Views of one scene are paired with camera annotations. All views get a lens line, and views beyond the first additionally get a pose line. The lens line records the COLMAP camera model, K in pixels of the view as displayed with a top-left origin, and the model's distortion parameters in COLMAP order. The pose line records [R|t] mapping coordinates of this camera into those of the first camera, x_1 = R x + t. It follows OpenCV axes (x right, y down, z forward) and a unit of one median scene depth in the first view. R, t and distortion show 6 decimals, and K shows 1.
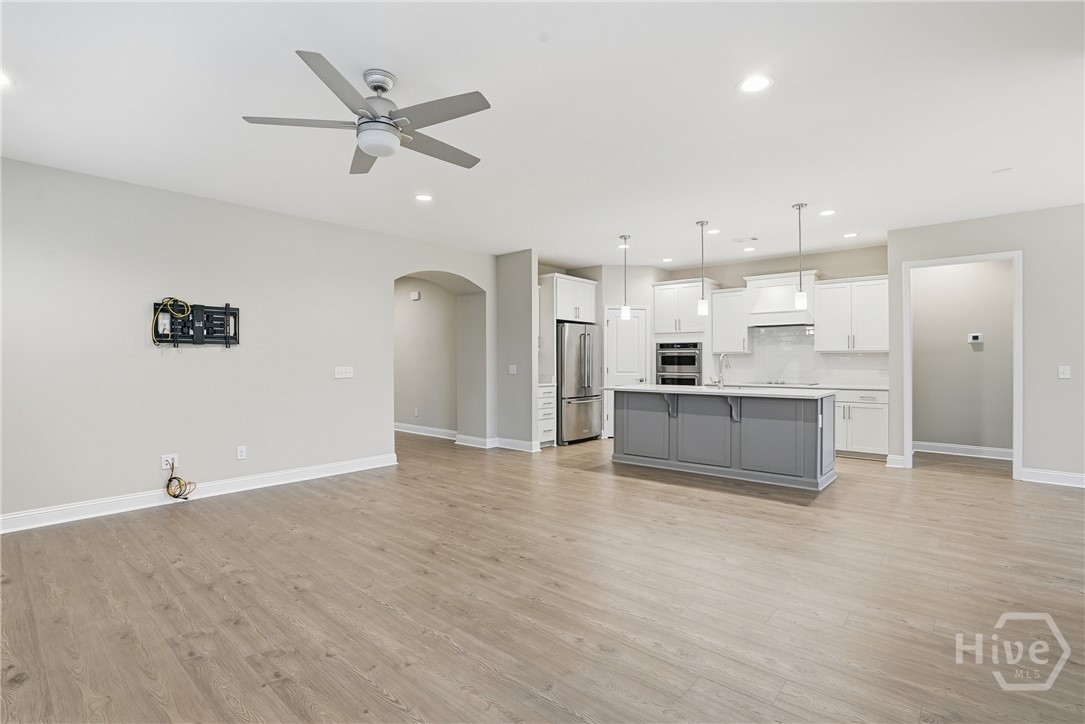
lens RADIAL K [[507.4, 0, 540.6], [0, 507.4, 357.9], [0, 0, 1]] dist [-0.063529, 0.026274]
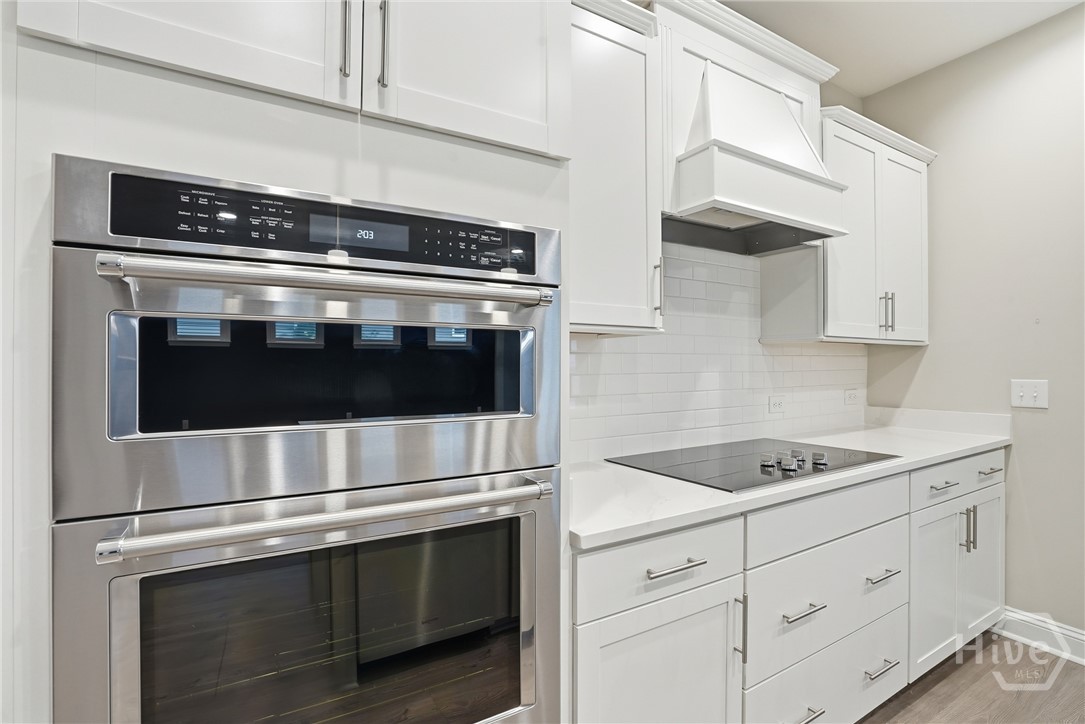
lens RADIAL K [[501.8, 0, 542.5], [0, 501.8, 362.0], [0, 0, 1]] dist [-0.064879, 0.025822]
pose [[0.310348, -0.000321, 0.950623, 0.237810], [-0.002070, 0.999997, 0.001013, 0.002841], [-0.950621, -0.002282, 0.310347, 1.183982]]
